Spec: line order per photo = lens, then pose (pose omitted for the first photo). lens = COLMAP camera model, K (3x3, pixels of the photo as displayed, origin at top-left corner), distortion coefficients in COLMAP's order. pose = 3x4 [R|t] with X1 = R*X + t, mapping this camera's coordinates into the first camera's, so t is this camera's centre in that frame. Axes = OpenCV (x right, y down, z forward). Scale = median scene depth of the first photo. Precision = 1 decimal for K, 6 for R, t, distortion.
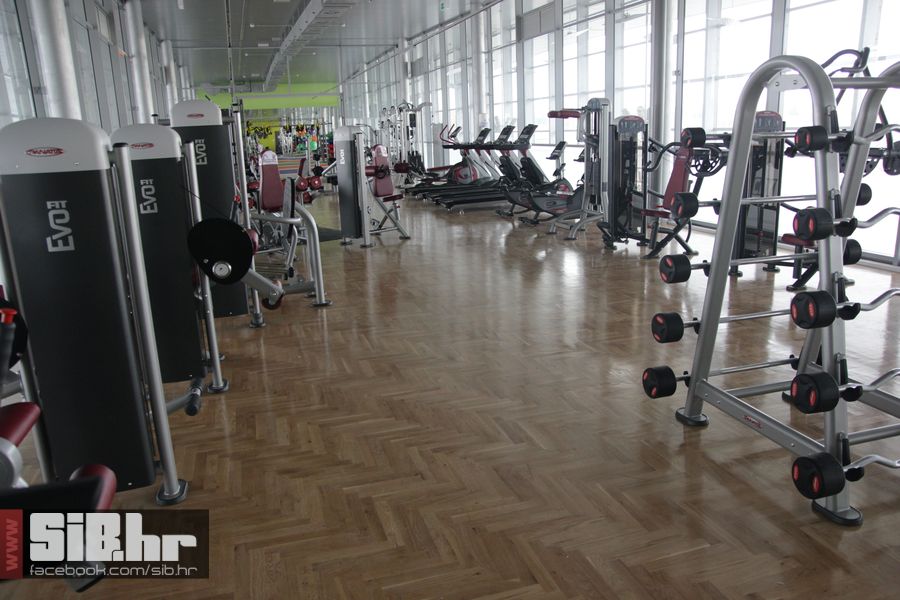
lens RADIAL K [[676.3, 0, 455.2], [0, 676.3, 300.1], [0, 0, 1]] dist [-0.129570, 0.105001]
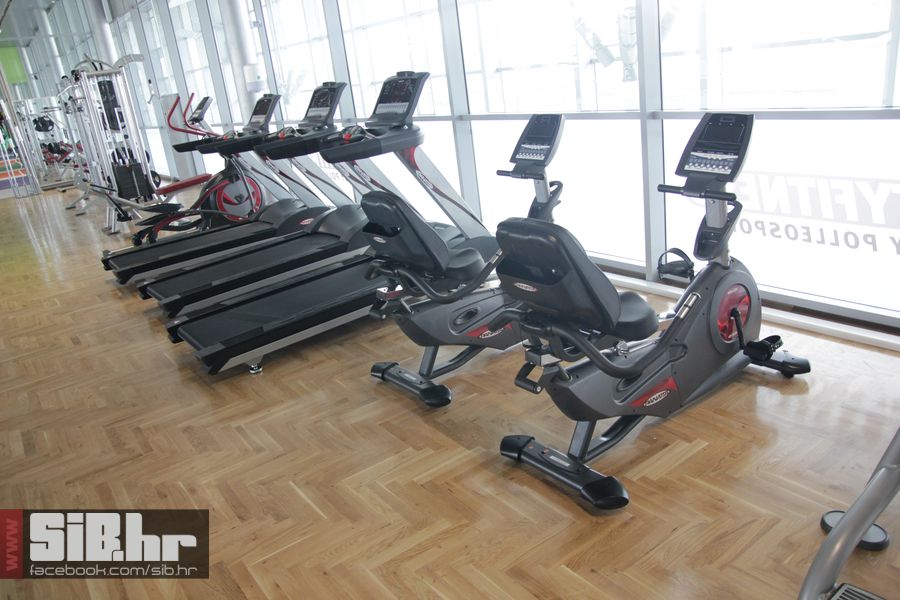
lens RADIAL K [[676.3, 0, 450.0], [0, 676.3, 309.0], [0, 0, 1]] dist [-0.129570, 0.105001]
pose [[0.941541, -0.185482, 0.281240, 0.009334], [0.163127, 0.981408, 0.101135, -0.129226], [-0.294770, -0.049345, 0.954293, 0.490342]]
